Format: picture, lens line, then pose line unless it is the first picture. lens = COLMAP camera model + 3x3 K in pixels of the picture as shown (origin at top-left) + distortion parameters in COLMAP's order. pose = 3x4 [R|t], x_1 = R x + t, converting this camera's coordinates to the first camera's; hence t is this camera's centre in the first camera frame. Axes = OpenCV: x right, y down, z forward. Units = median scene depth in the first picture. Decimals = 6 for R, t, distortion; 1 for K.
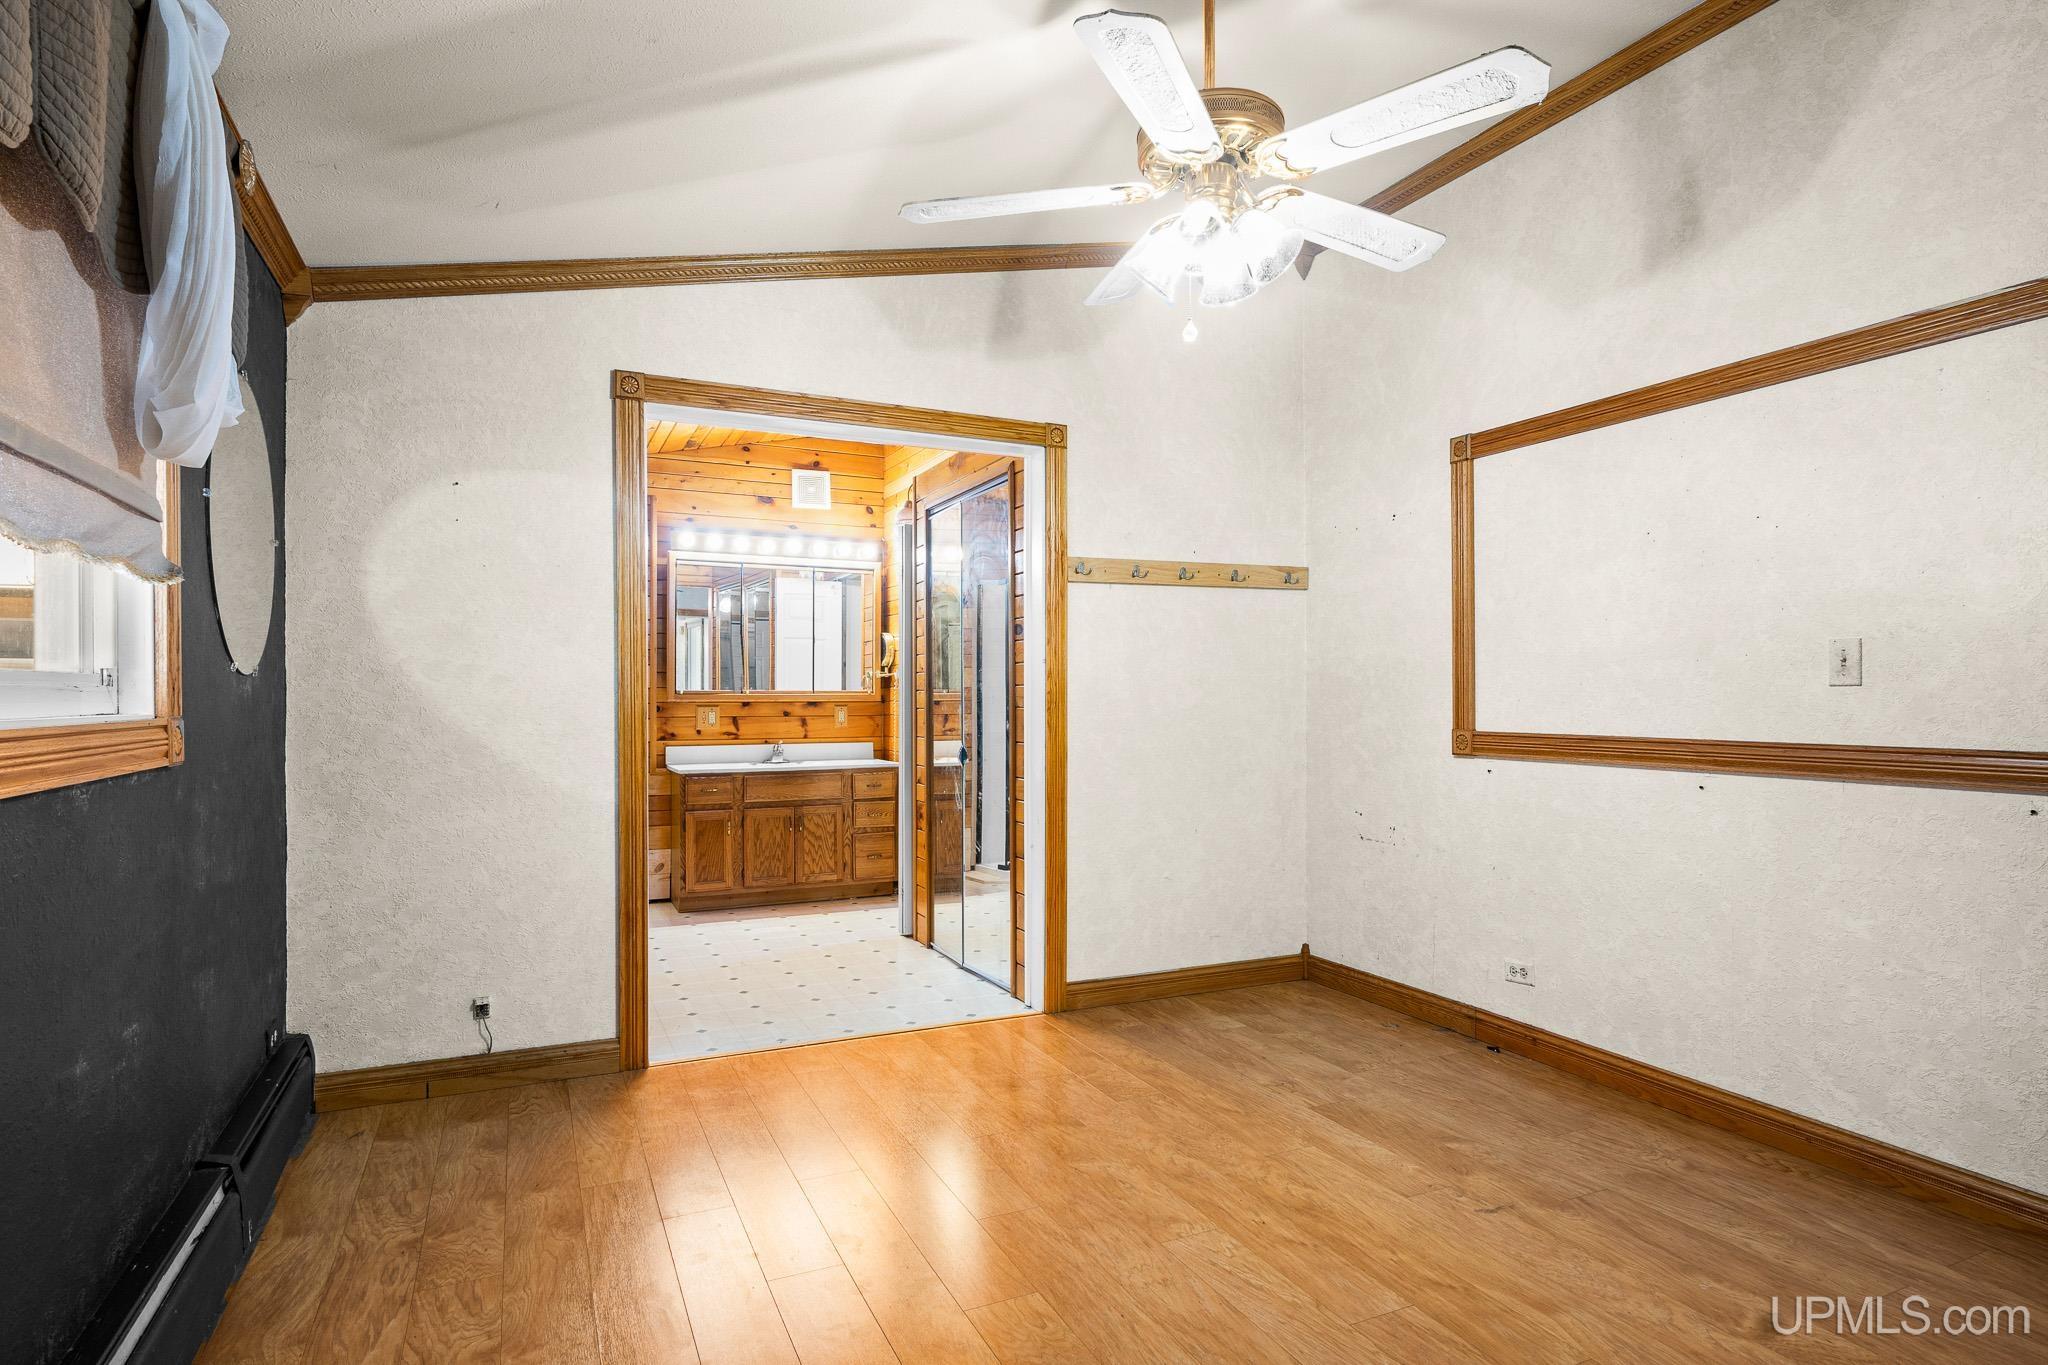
lens RADIAL K [[1018.3, 0, 1004.9], [0, 1018.3, 691.0], [0, 0, 1]] dist [-0.003738, 0.001880]
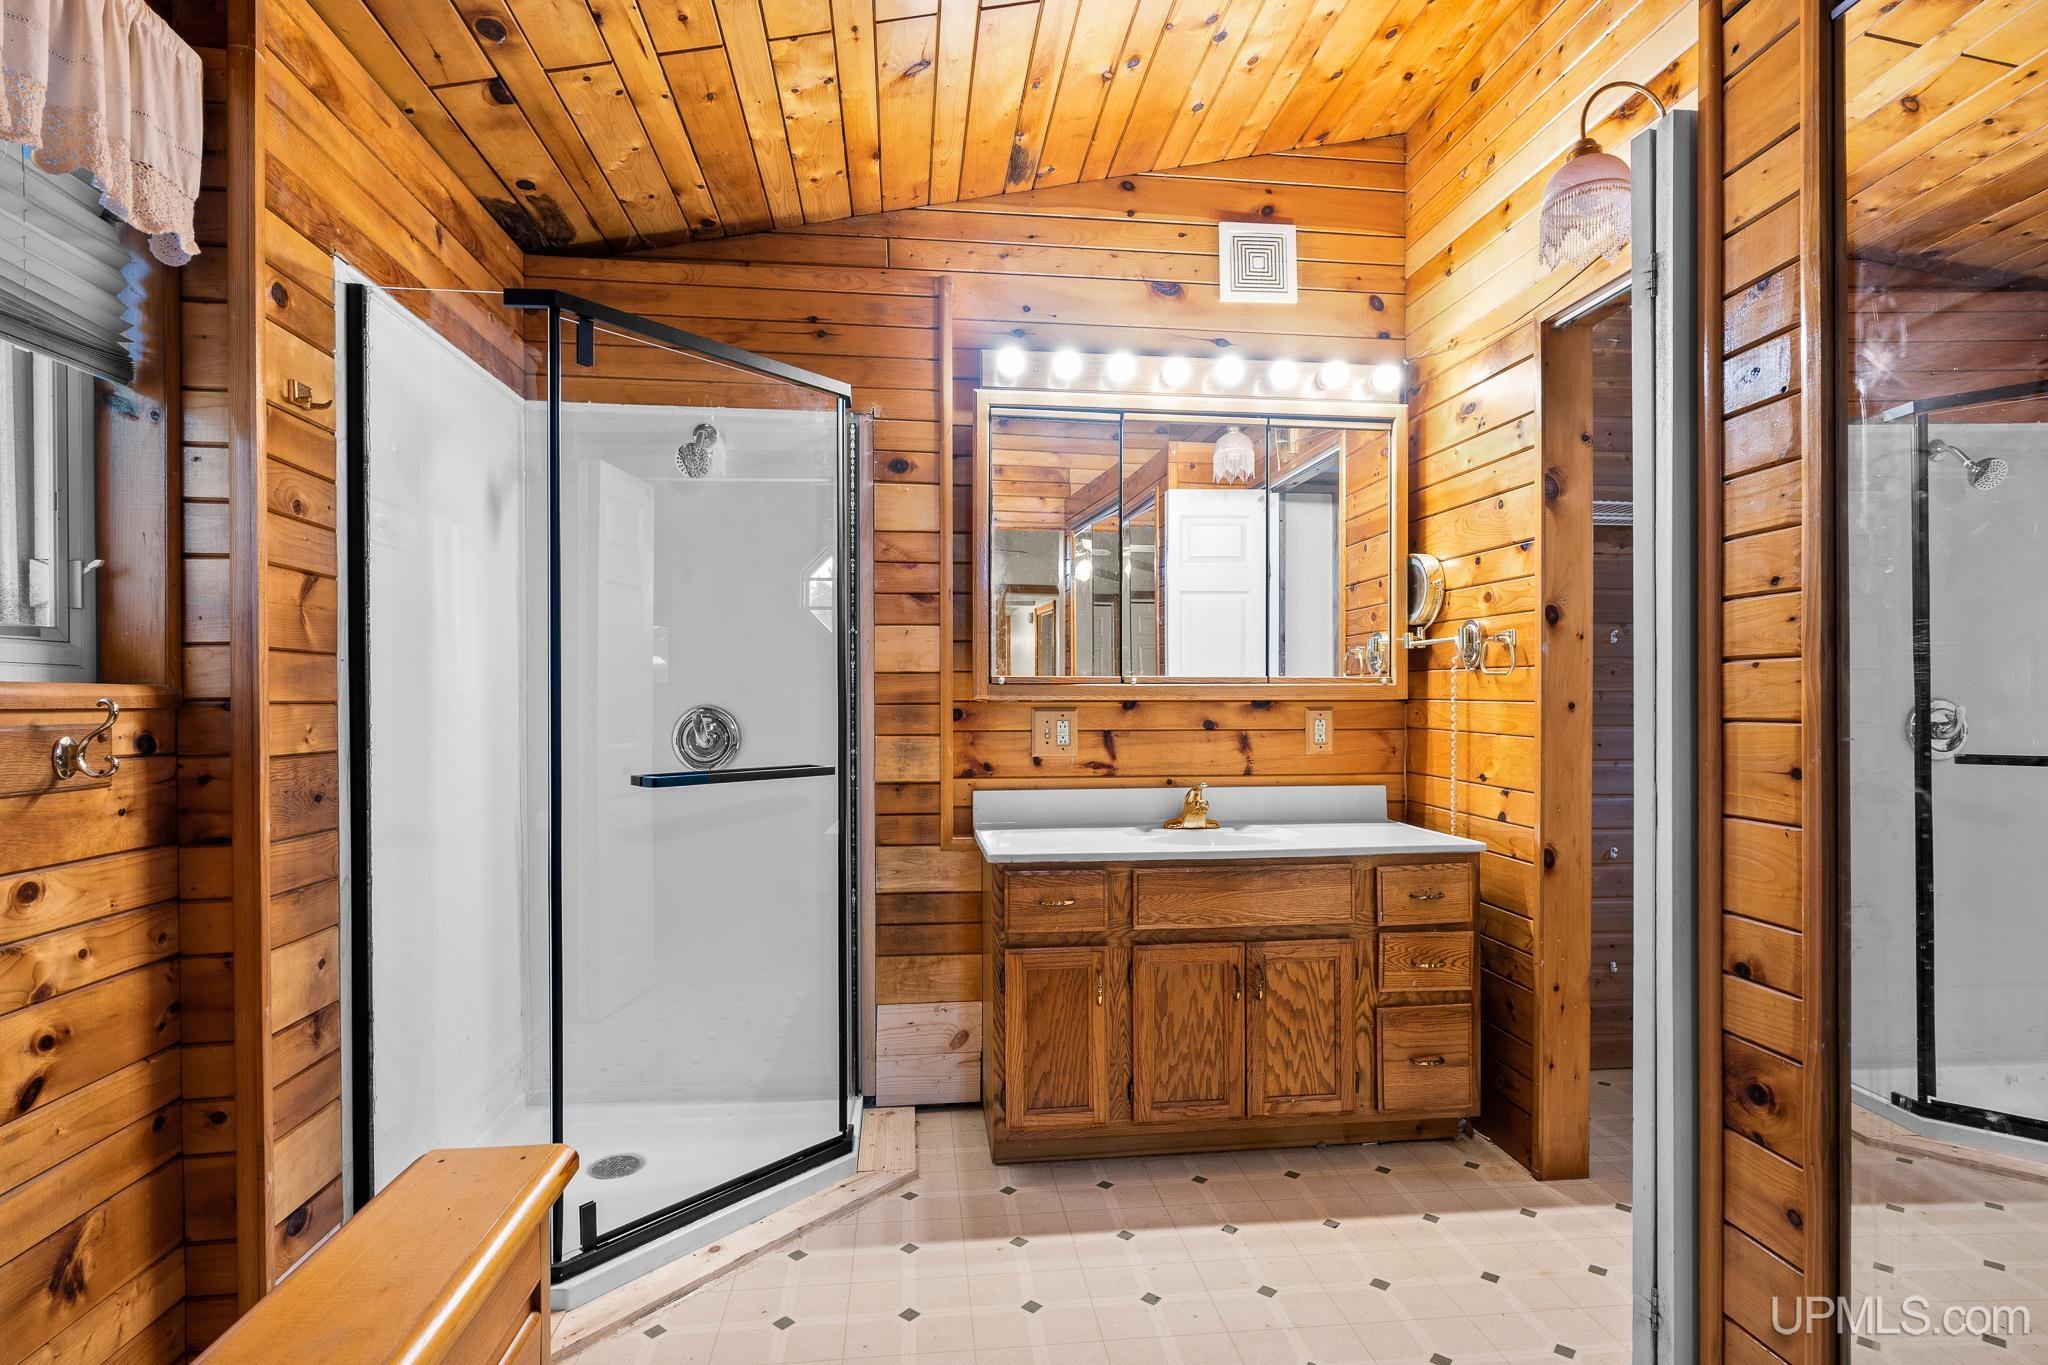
lens RADIAL K [[1018.3, 0, 1017.8], [0, 1018.3, 693.6], [0, 0, 1]] dist [-0.003738, 0.001880]
pose [[0.946945, -0.001837, -0.321390, -0.151363], [0.002513, 0.999995, 0.001686, 0.006564], [0.321385, -0.002404, 0.946946, 0.531851]]
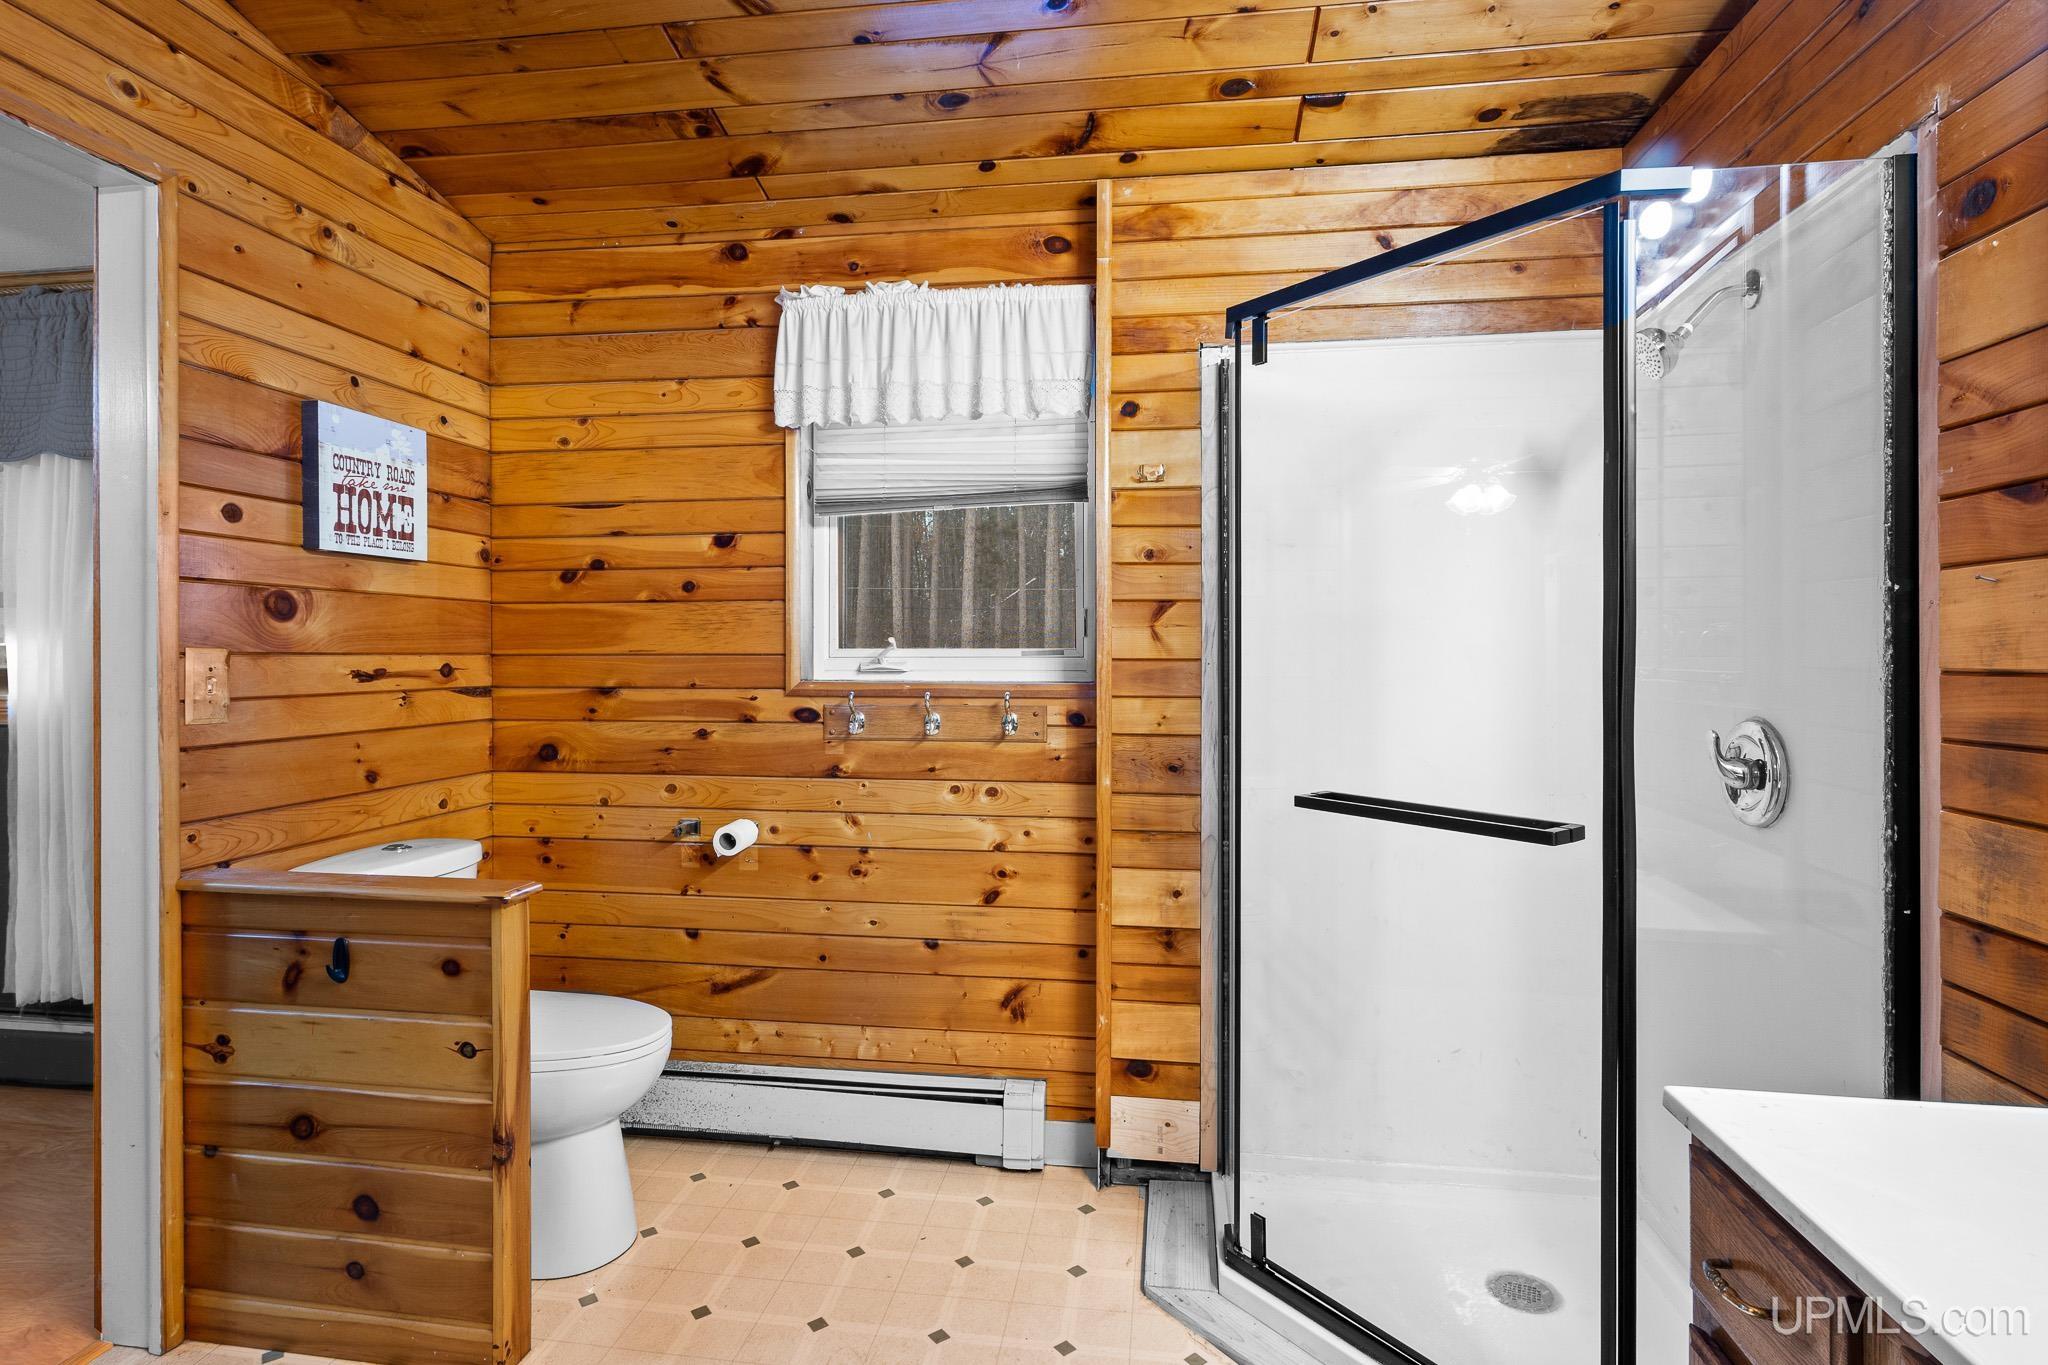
lens RADIAL K [[1018.3, 0, 1018.3], [0, 1018.3, 672.3], [0, 0, 1]] dist [-0.003738, 0.001880]
pose [[-0.545306, 0.012085, -0.838150, -0.077073], [0.003684, 0.999921, 0.012021, -0.005449], [0.838229, 0.003467, -0.545307, 0.904882]]
